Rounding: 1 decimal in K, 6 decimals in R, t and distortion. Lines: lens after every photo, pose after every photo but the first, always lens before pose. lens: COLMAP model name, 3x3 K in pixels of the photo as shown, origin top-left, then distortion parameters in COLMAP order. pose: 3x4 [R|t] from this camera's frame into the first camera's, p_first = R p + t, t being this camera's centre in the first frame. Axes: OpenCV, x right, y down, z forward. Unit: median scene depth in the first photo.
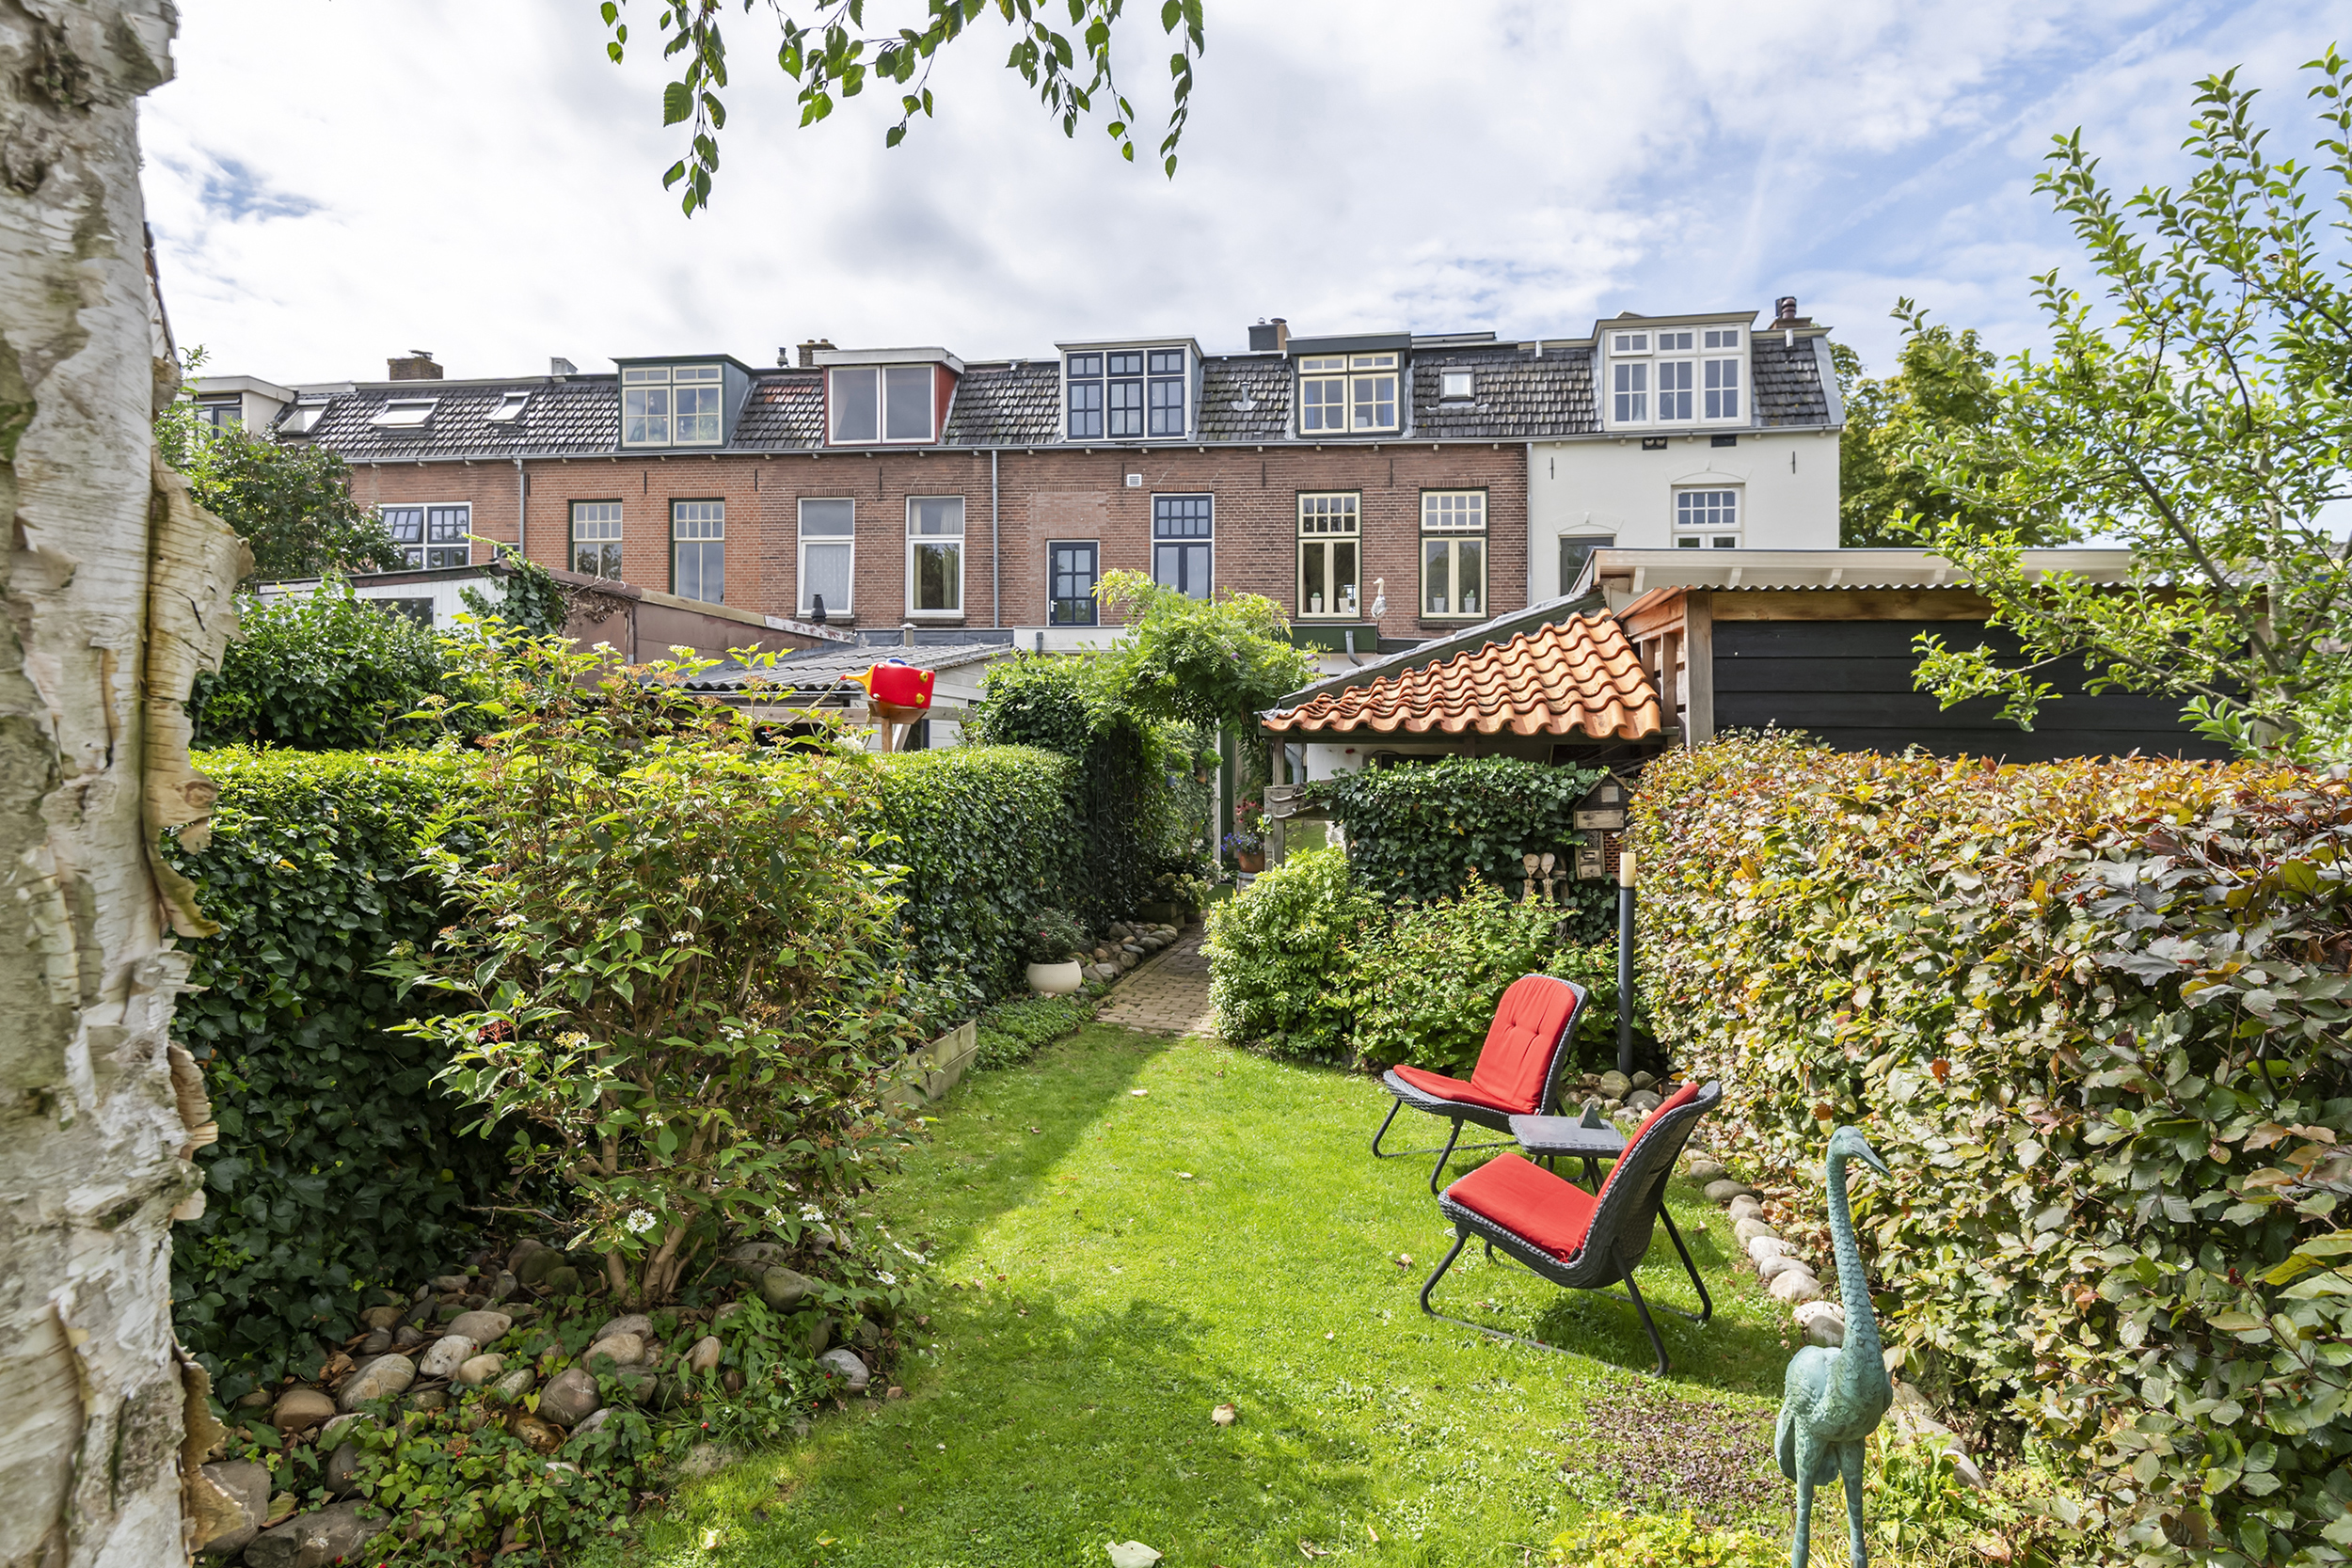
lens RADIAL K [[1455.2, 0, 1176.0], [0, 1455.2, 784.0], [0, 0, 1]] dist [-0.002069, -0.001258]
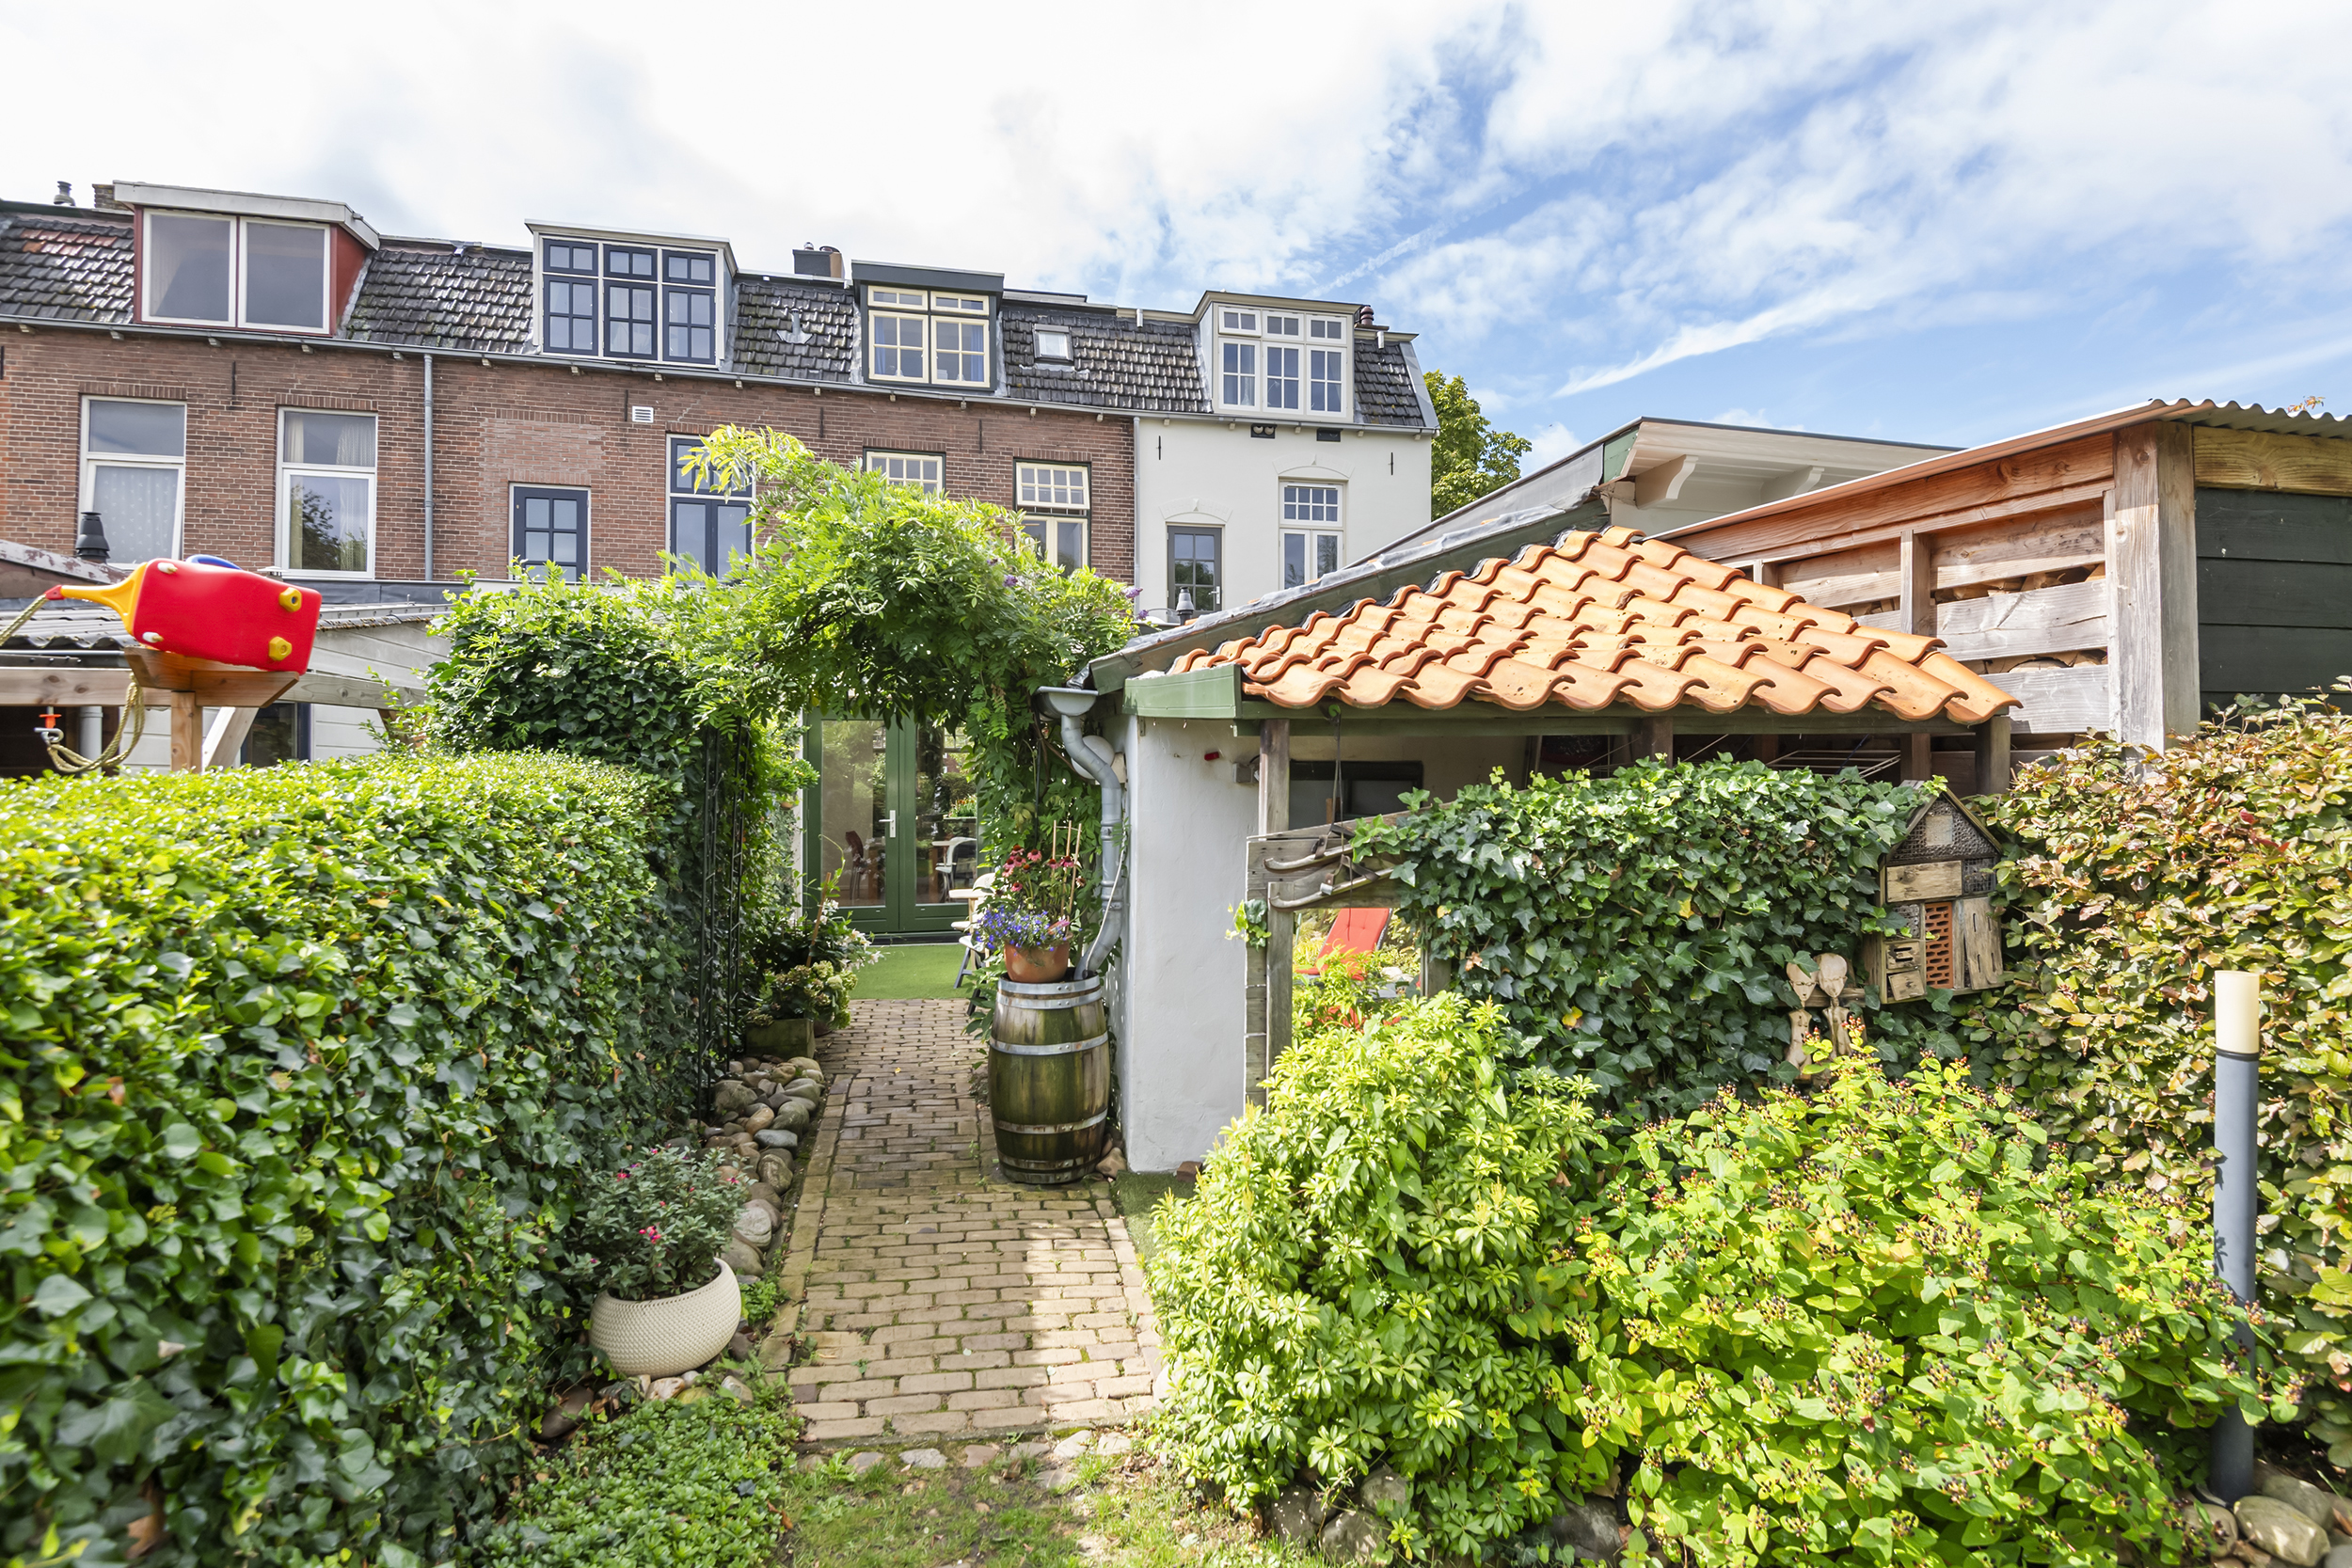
lens RADIAL K [[1225.0, 0, 1217.5], [0, 1225.0, 727.9], [0, 0, 1]] dist [0.013147, -0.017100]
pose [[0.894174, 0.000703, 0.447719, -0.049834], [0.022743, 0.998636, -0.046989, -0.006045], [-0.447142, 0.052199, 0.892939, 0.305887]]
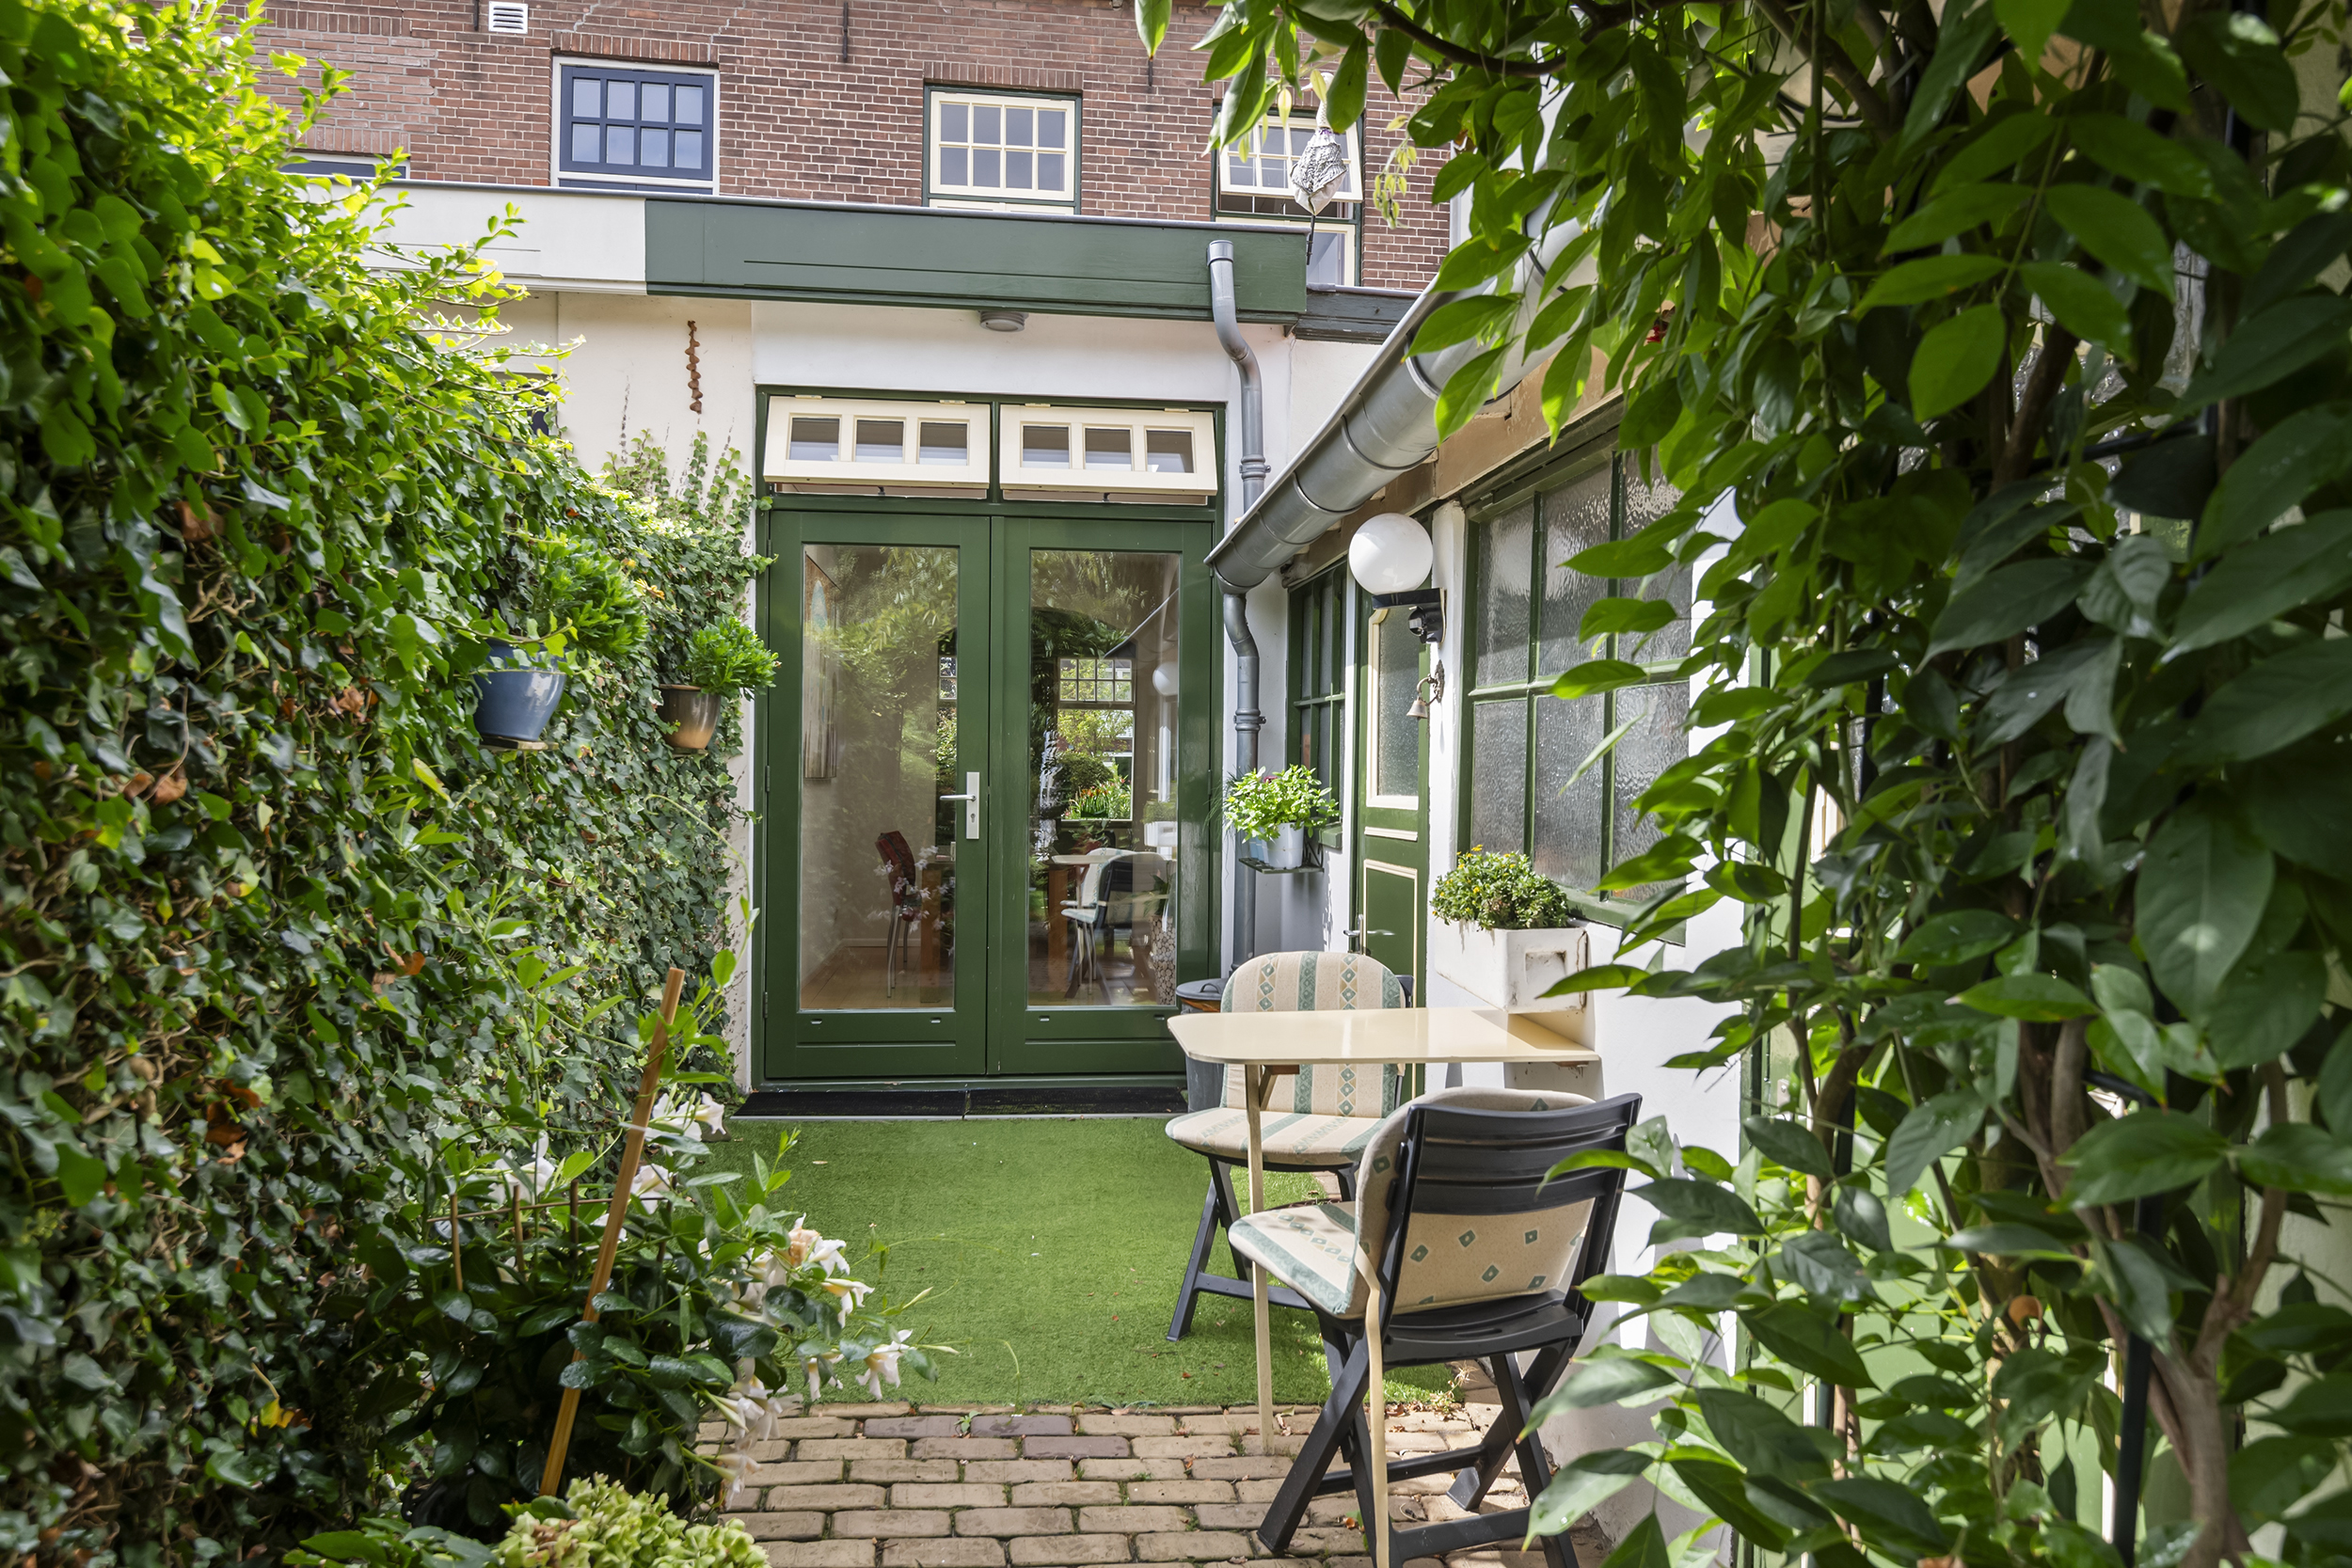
lens RADIAL K [[1547.8, 0, 1176.0], [0, 1547.8, 784.0], [0, 0, 1]] dist [0.001838, 0.000736]
pose [[0.946439, -0.006302, 0.322821, 0.006356], [0.009319, 0.999926, -0.007801, 0.005169], [-0.322748, 0.010391, 0.946428, 0.569547]]
